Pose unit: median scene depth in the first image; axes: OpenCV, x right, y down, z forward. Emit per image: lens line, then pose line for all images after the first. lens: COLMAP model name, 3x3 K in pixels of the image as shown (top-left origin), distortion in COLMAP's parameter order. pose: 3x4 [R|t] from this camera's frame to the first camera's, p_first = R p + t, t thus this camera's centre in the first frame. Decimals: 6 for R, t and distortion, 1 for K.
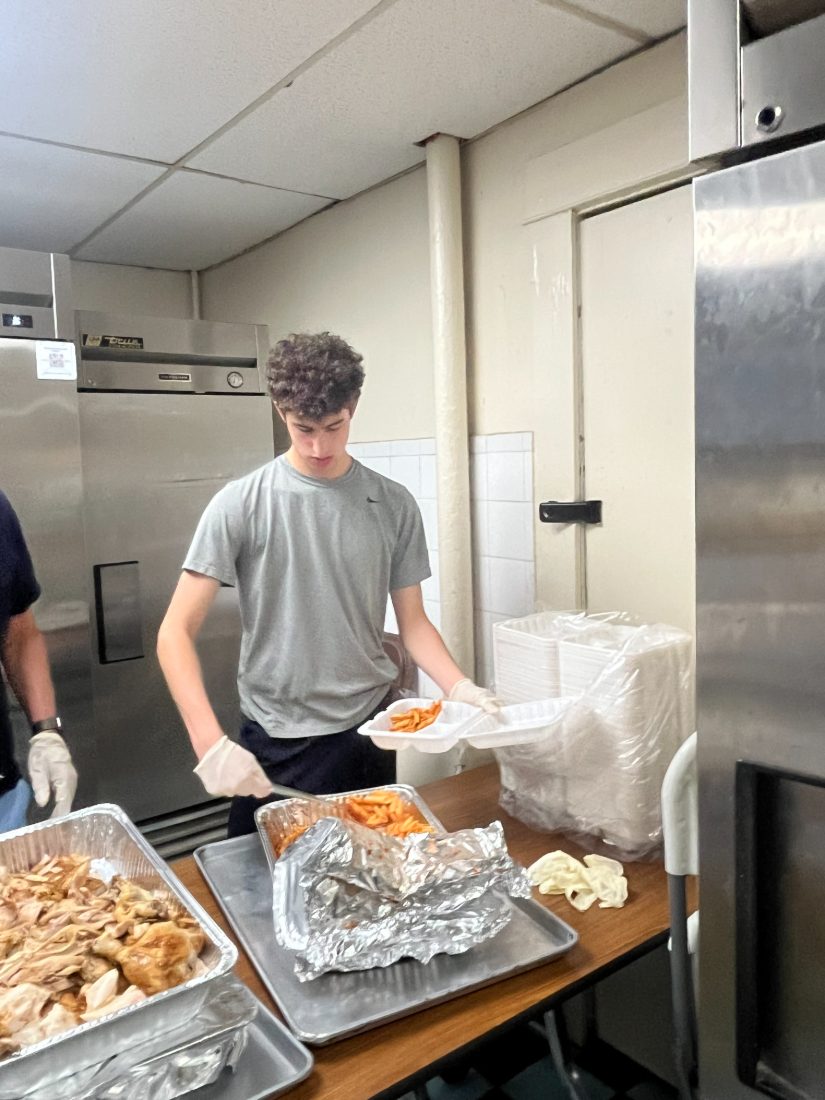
lens RADIAL K [[850.5, 0, 447.8], [0, 850.5, 546.6], [0, 0, 1]] dist [0.054904, -0.081492]
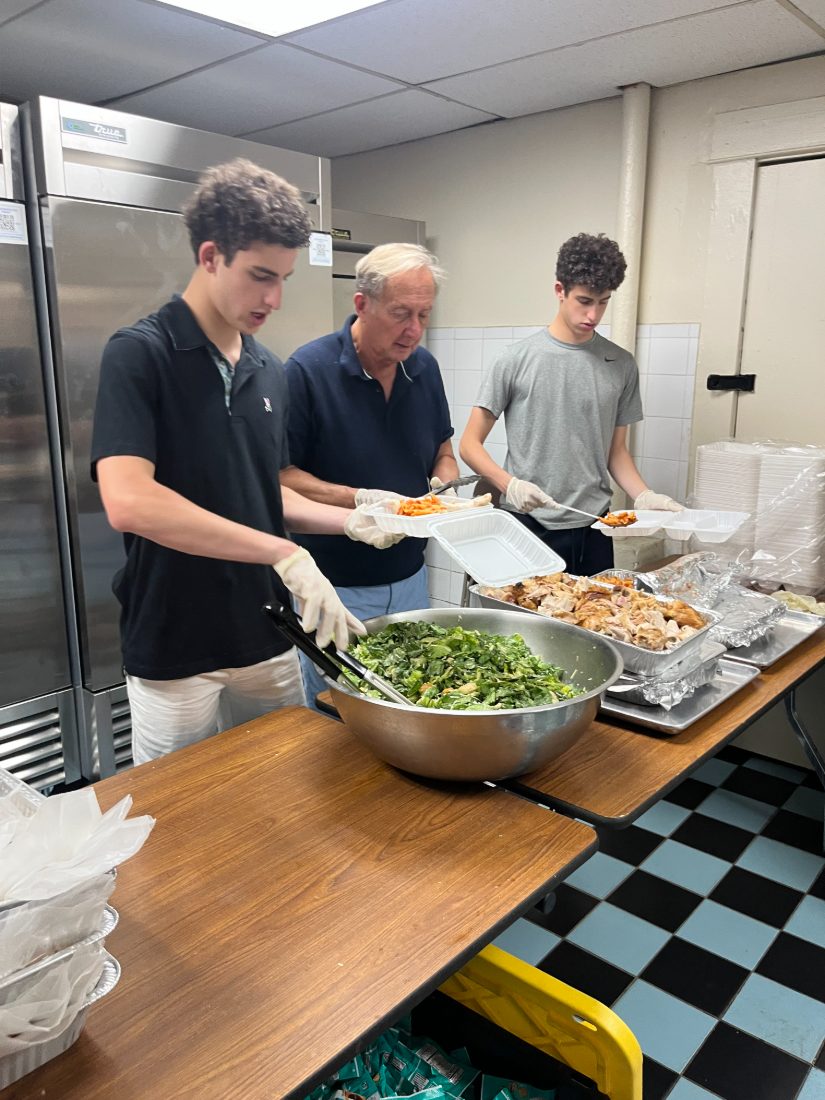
lens RADIAL K [[850.5, 0, 447.8], [0, 850.5, 546.6], [0, 0, 1]] dist [0.054904, -0.081492]
pose [[0.983181, -0.015443, 0.181980, -0.549583], [-0.009440, 0.990789, 0.135083, 0.039325], [-0.182390, -0.134529, 0.973979, -0.305922]]
